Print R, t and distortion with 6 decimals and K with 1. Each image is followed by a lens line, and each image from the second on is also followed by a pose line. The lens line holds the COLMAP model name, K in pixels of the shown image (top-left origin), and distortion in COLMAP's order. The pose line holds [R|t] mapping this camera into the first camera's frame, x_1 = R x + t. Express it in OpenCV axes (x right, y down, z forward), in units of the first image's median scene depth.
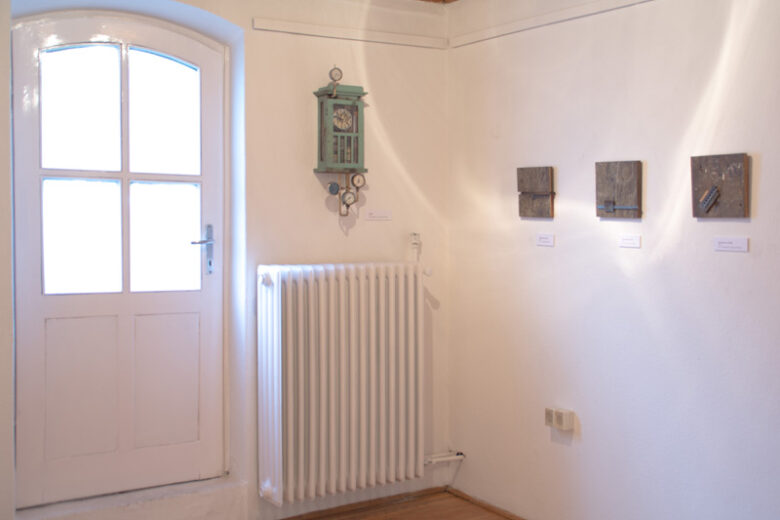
lens RADIAL K [[869.9, 0, 391.0], [0, 869.9, 247.7], [0, 0, 1]] dist [0.004916, 0.000000]
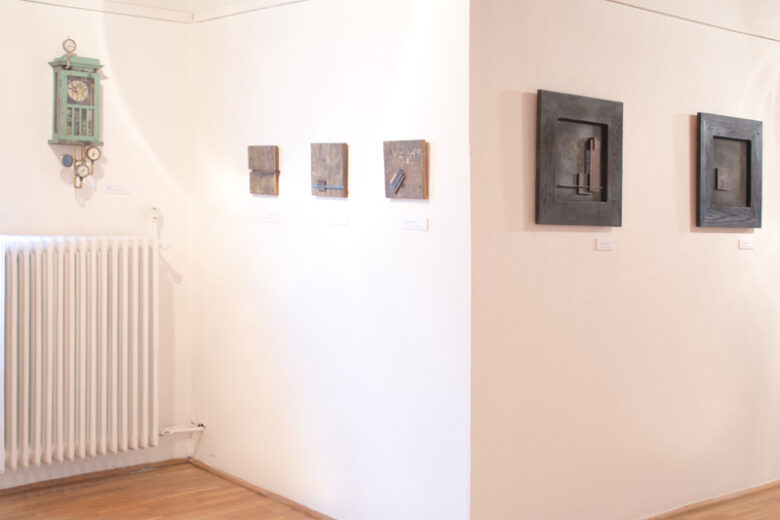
lens RADIAL K [[990.9, 0, 362.2], [0, 990.9, 277.5], [0, 0, 1]] dist [0.009116, 0.000000]
pose [[0.994066, 0.016735, 0.107484, 0.152750], [-0.021971, 0.998619, 0.047721, 0.004646], [-0.106537, -0.049799, 0.993061, -0.179675]]
